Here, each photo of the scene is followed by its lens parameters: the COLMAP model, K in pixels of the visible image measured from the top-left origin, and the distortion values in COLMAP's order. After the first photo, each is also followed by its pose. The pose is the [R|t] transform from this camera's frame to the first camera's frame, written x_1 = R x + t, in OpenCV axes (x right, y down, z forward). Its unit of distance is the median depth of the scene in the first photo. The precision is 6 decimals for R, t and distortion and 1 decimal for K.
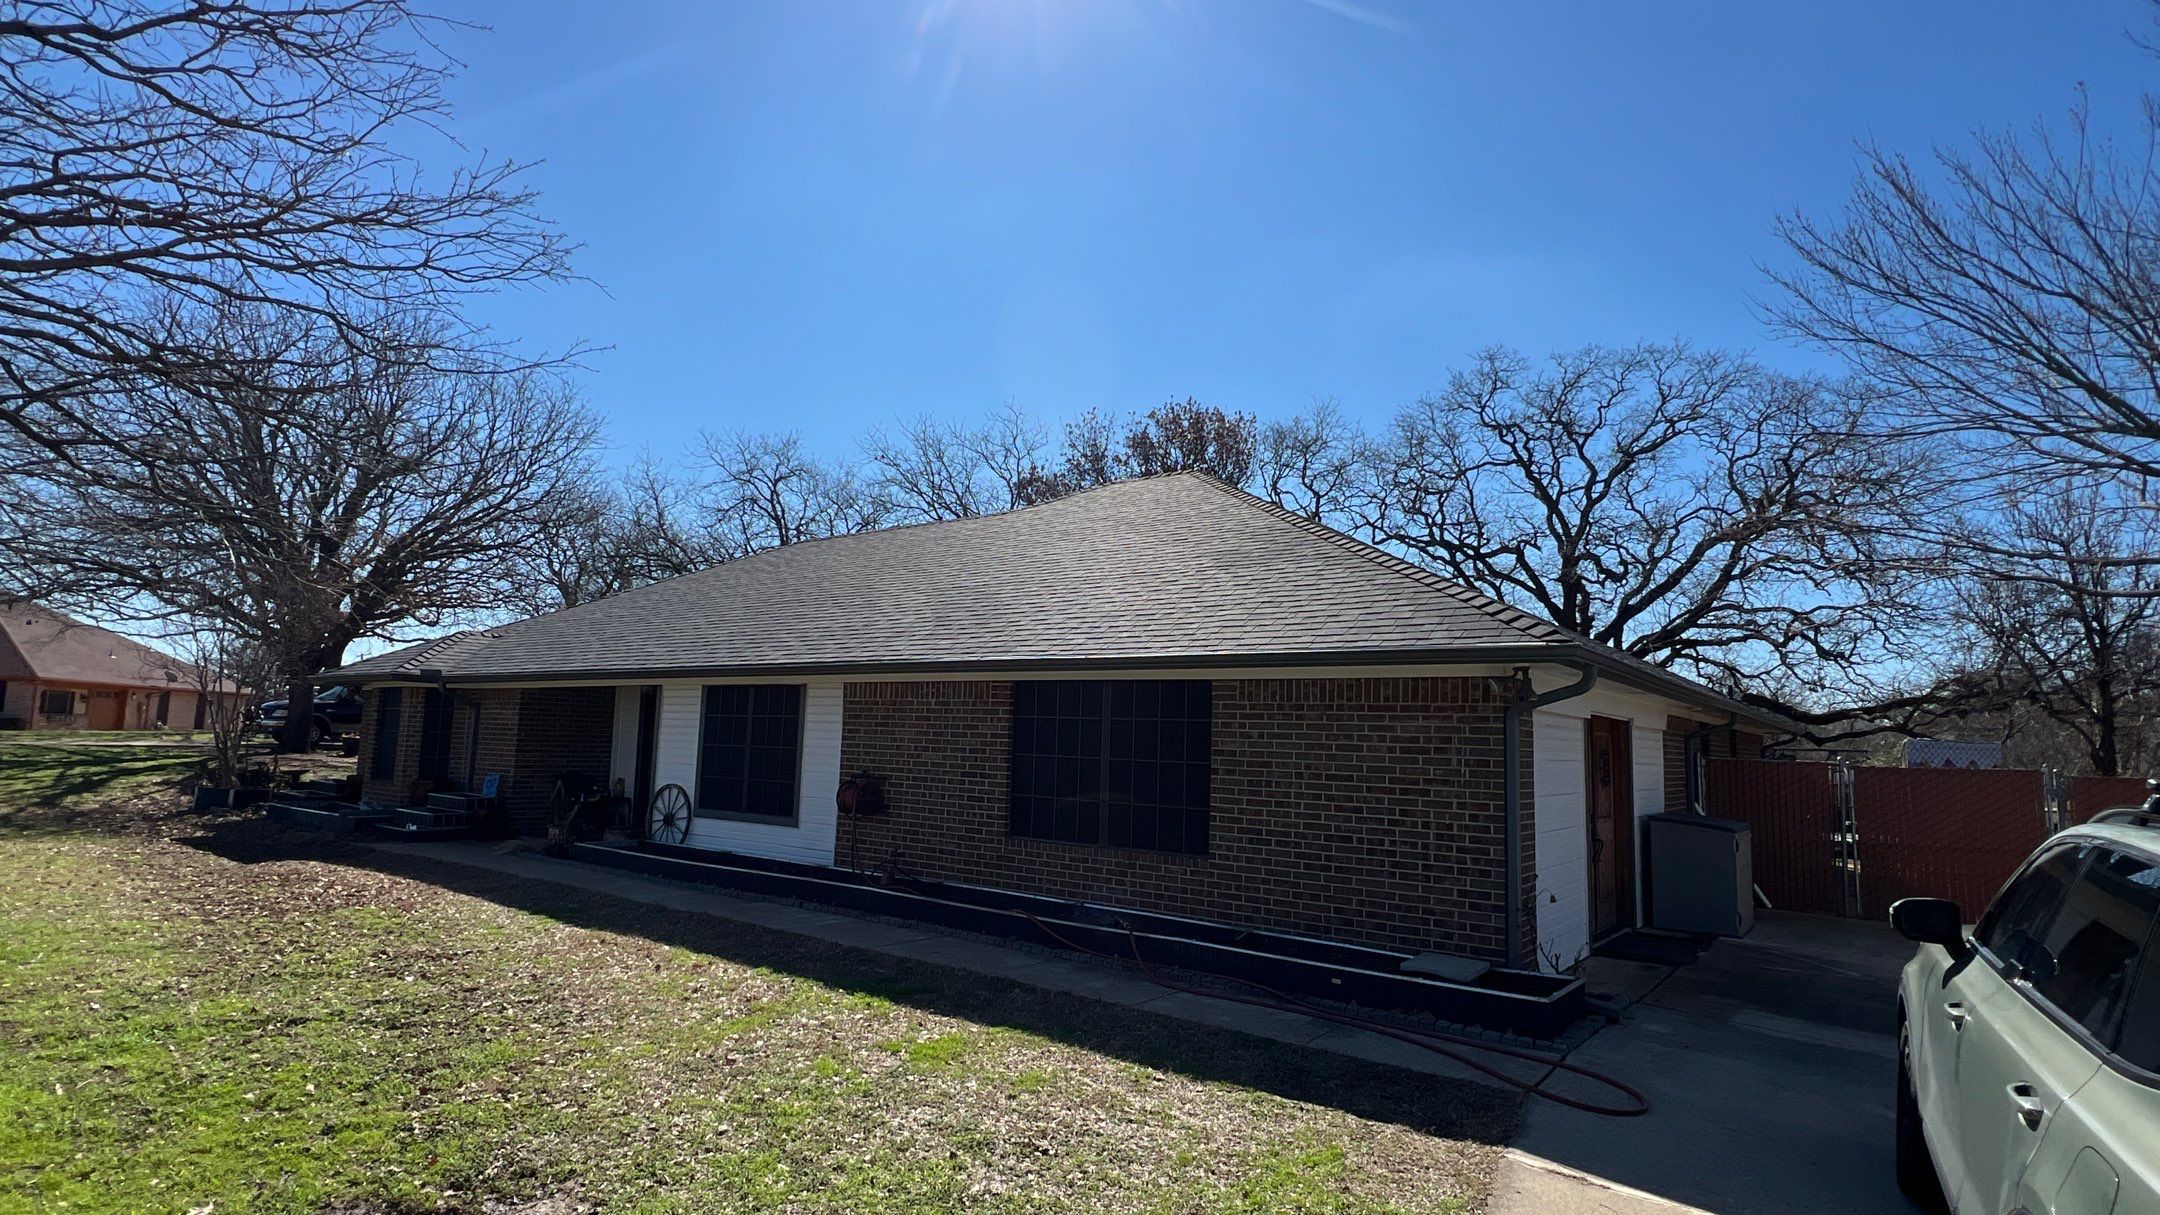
lens RADIAL K [[855.2, 0, 1080.0], [0, 855.2, 607.5], [0, 0, 1]] dist [-0.001217, -0.000216]
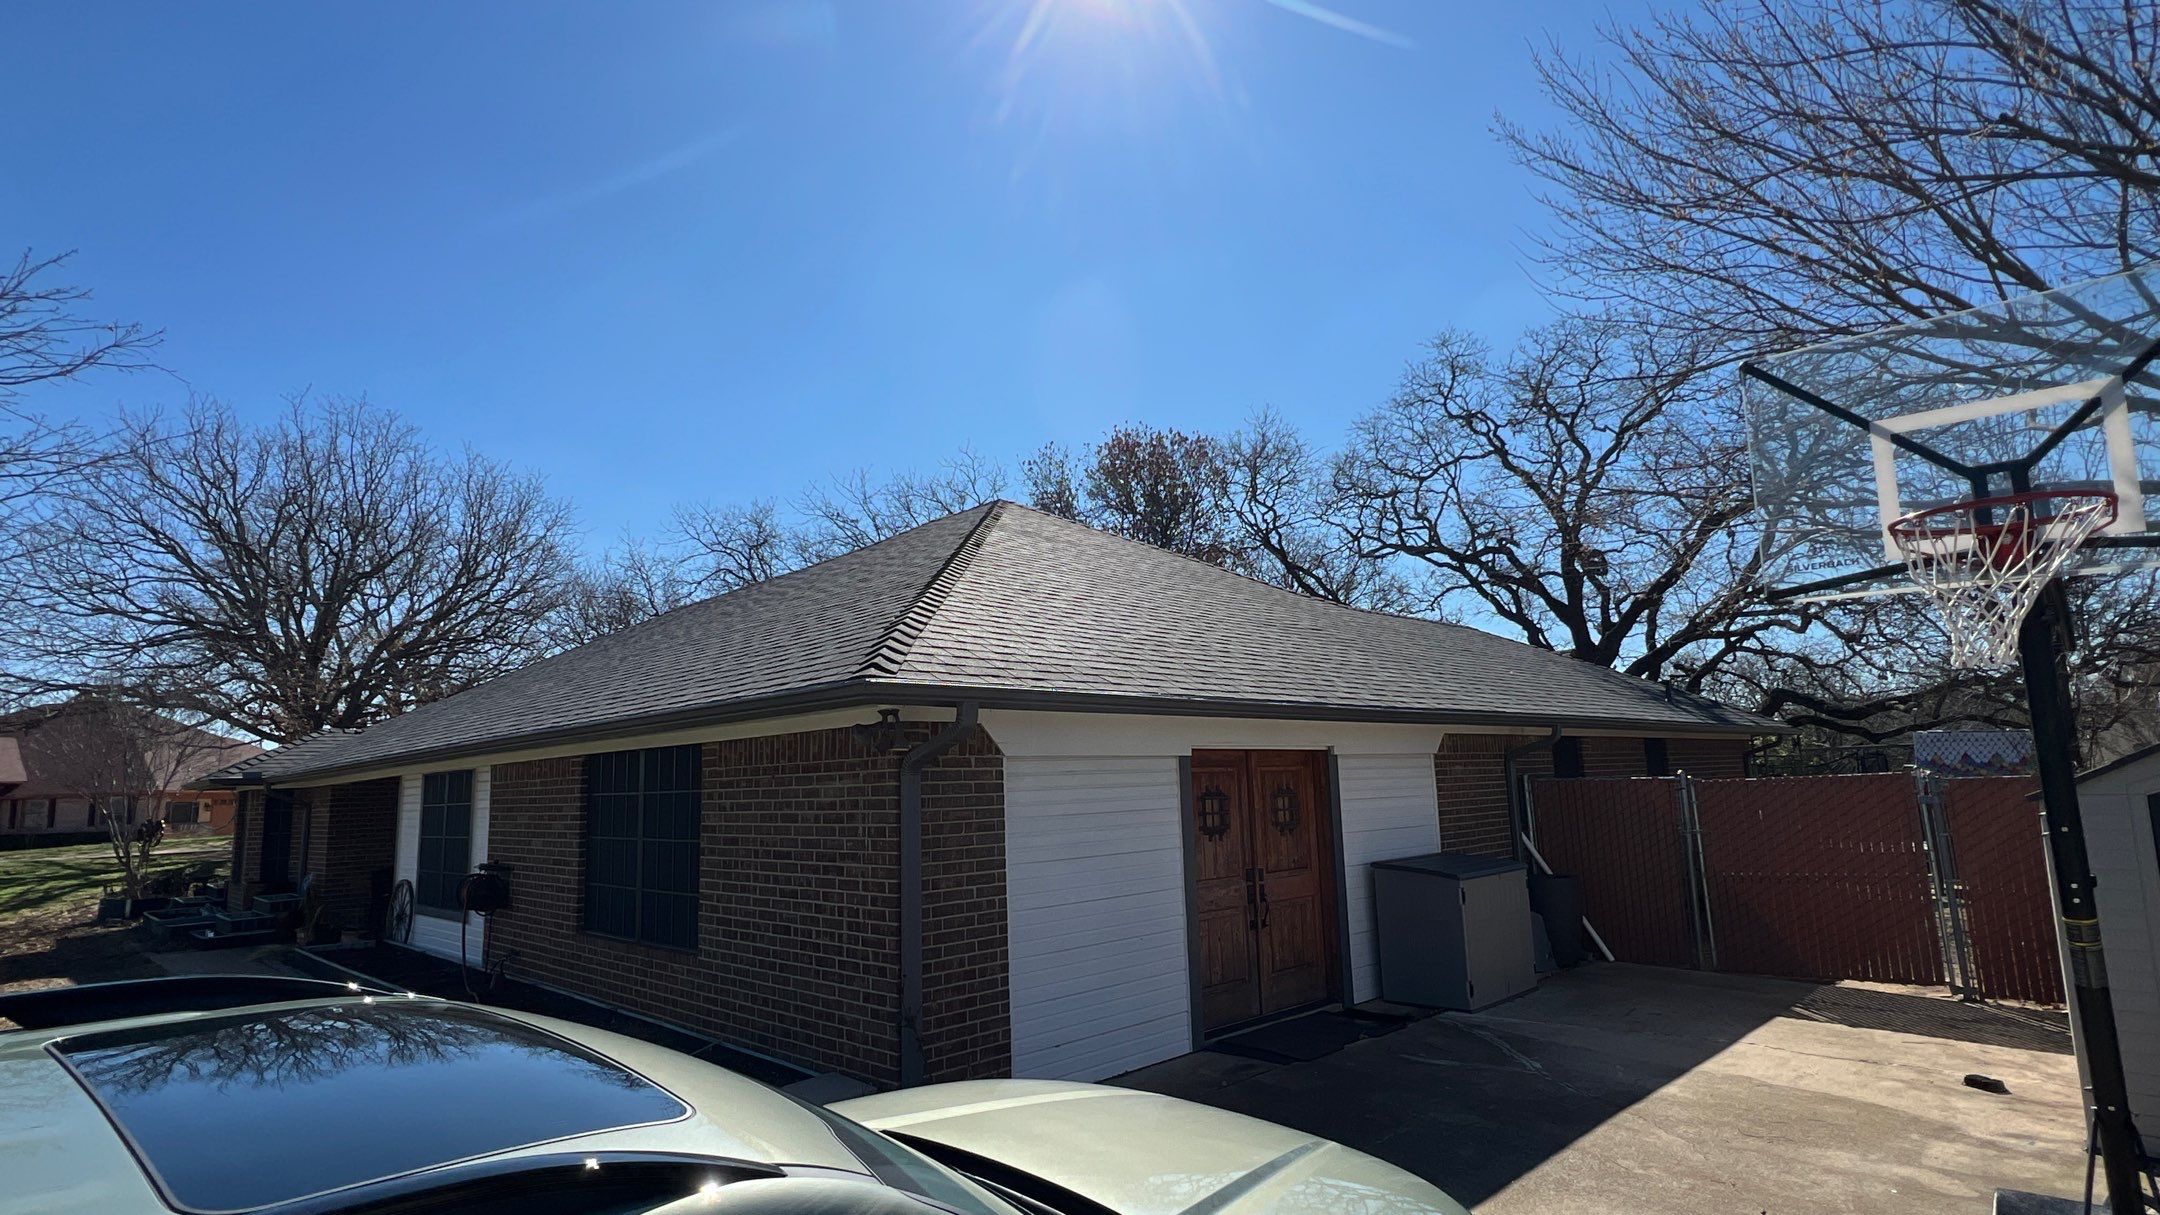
lens RADIAL K [[869.4, 0, 1080.0], [0, 869.4, 607.5], [0, 0, 1]] dist [-0.004549, -0.000055]
pose [[0.990715, -0.087376, -0.104156, 0.693093], [0.082299, 0.995246, -0.052087, 0.026991], [0.108212, 0.043031, 0.993196, 0.179747]]
